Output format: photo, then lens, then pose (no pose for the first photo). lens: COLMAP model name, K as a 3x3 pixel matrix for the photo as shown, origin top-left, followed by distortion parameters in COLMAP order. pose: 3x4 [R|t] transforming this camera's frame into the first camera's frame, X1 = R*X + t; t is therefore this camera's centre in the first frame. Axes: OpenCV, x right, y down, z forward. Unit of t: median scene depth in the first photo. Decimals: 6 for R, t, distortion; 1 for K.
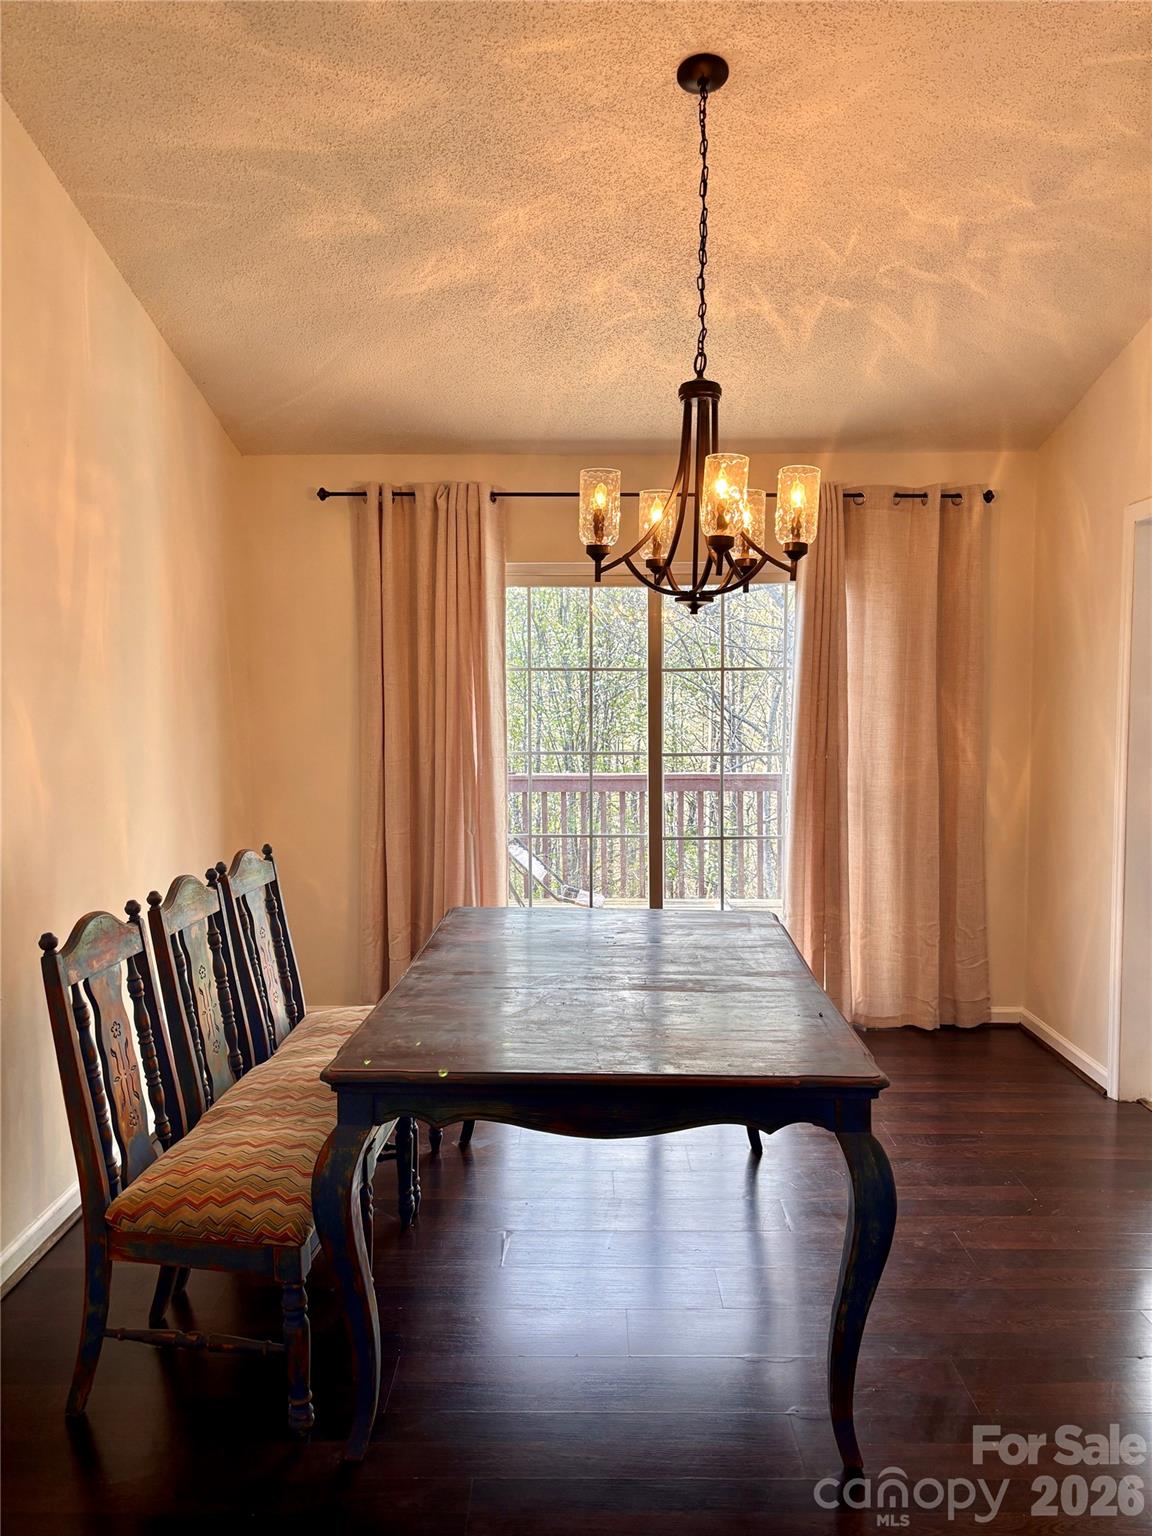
lens RADIAL K [[1146.7, 0, 574.7], [0, 1146.7, 780.6], [0, 0, 1]] dist [0.027024, -0.009630]
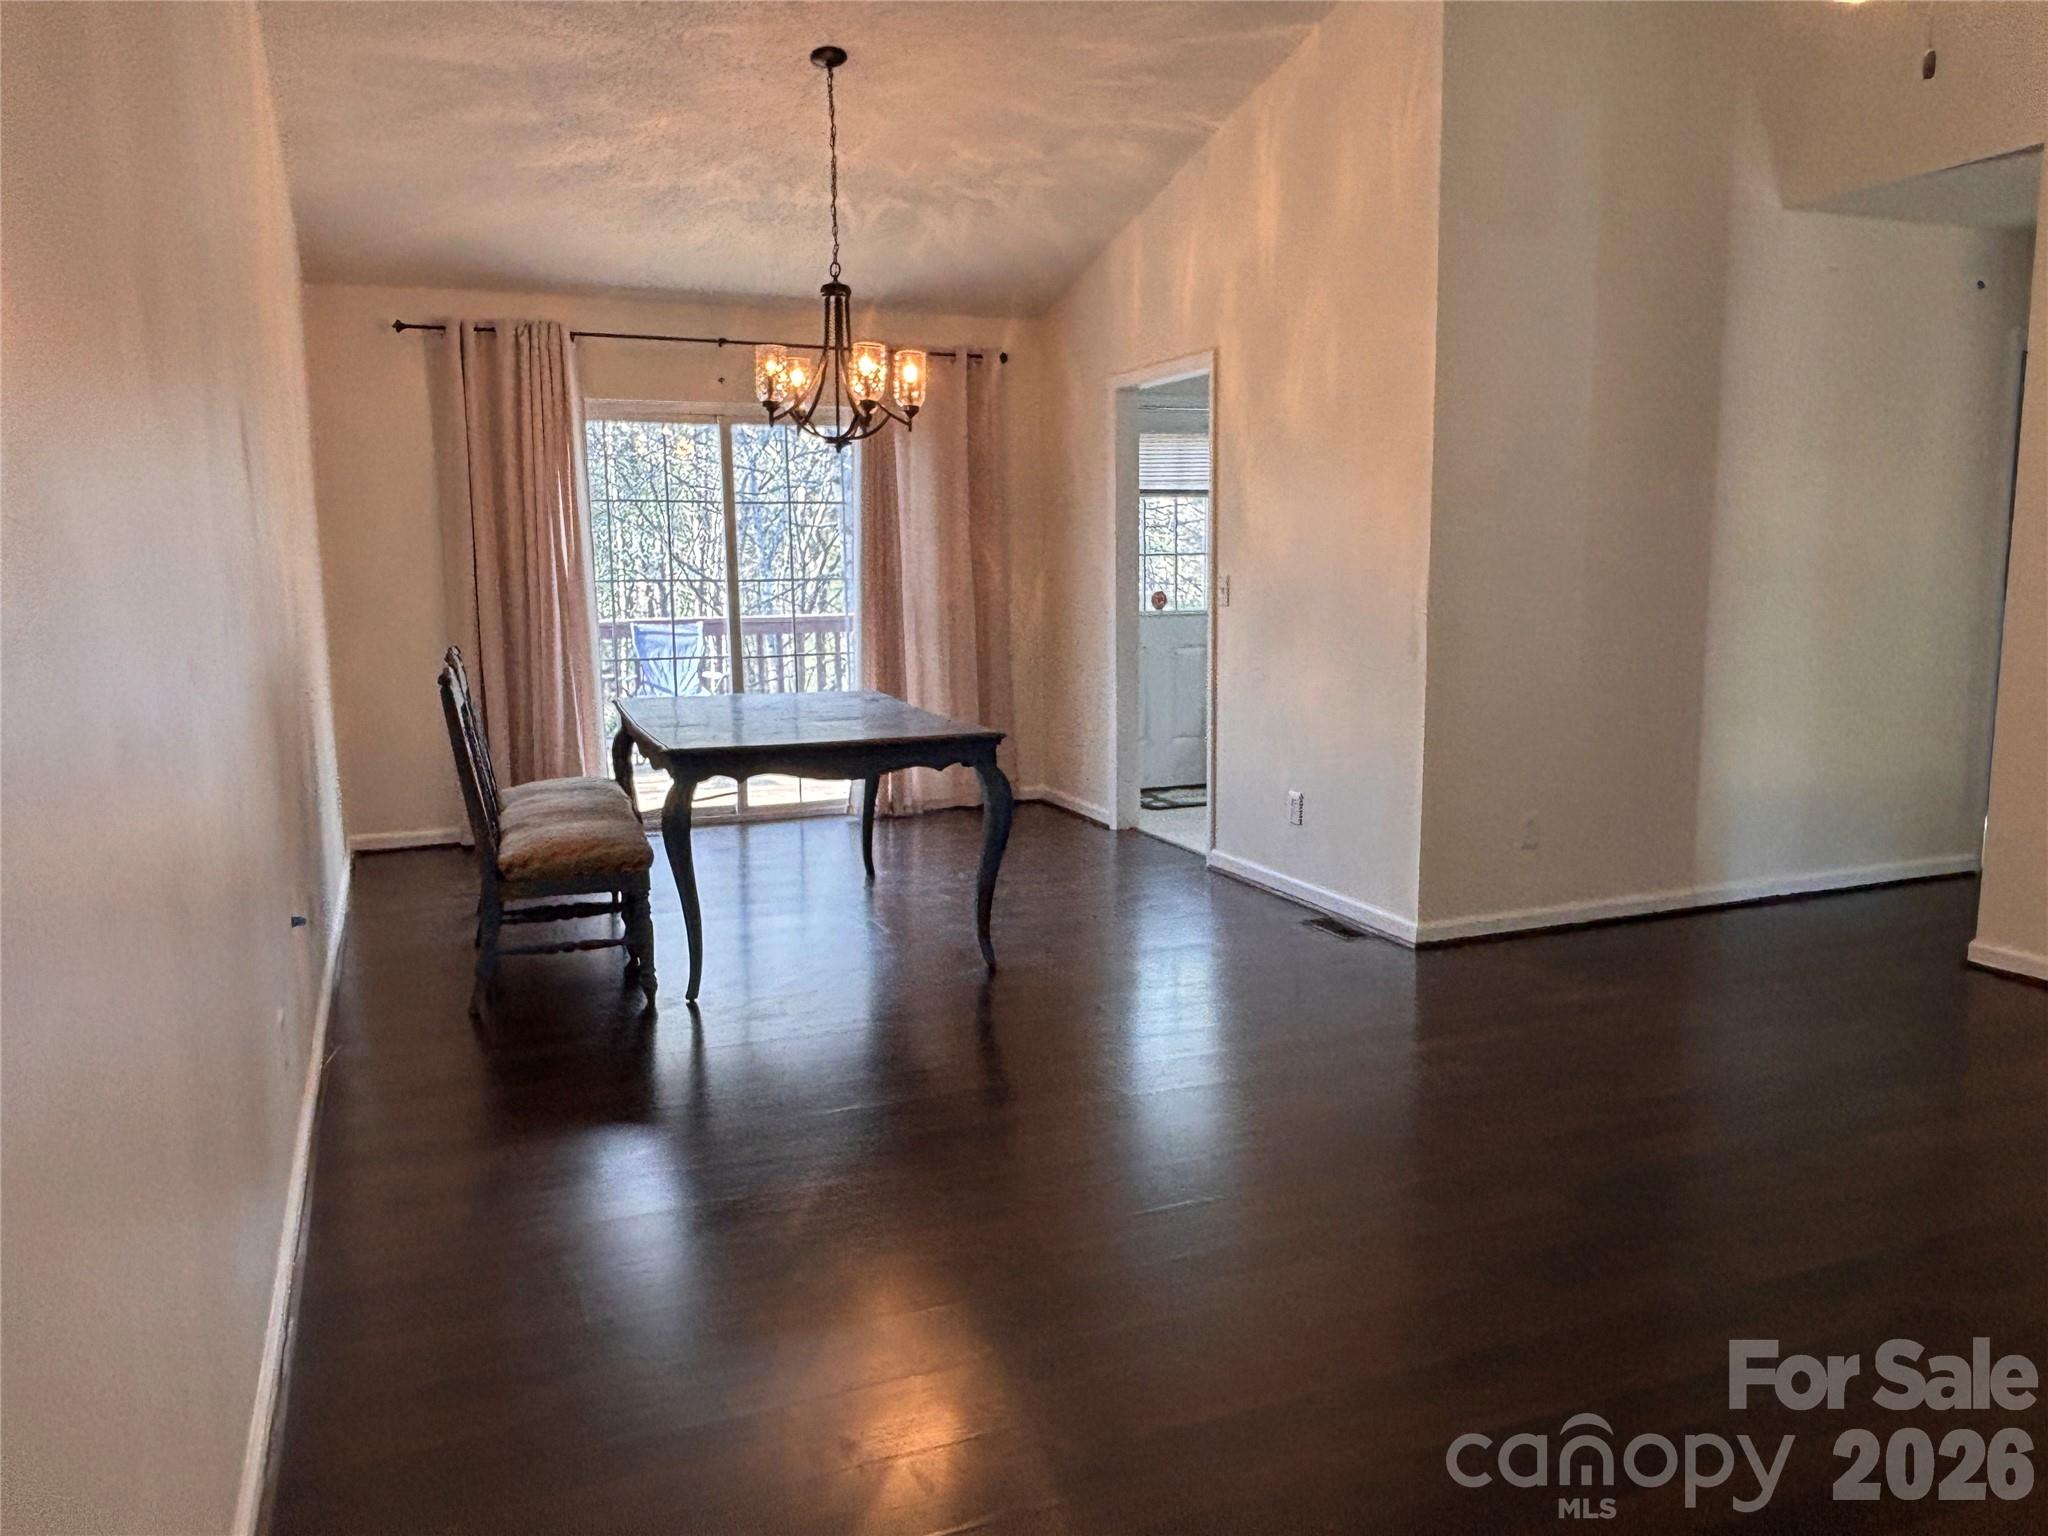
lens RADIAL K [[1488.9, 0, 1033.0], [0, 1488.9, 766.2], [0, 0, 1]] dist [-0.010980, -0.007423]
pose [[0.919191, -0.059806, 0.389244, -0.311708], [0.034405, 0.996818, 0.071911, 0.085057], [-0.392306, -0.052708, 0.918323, -0.588728]]
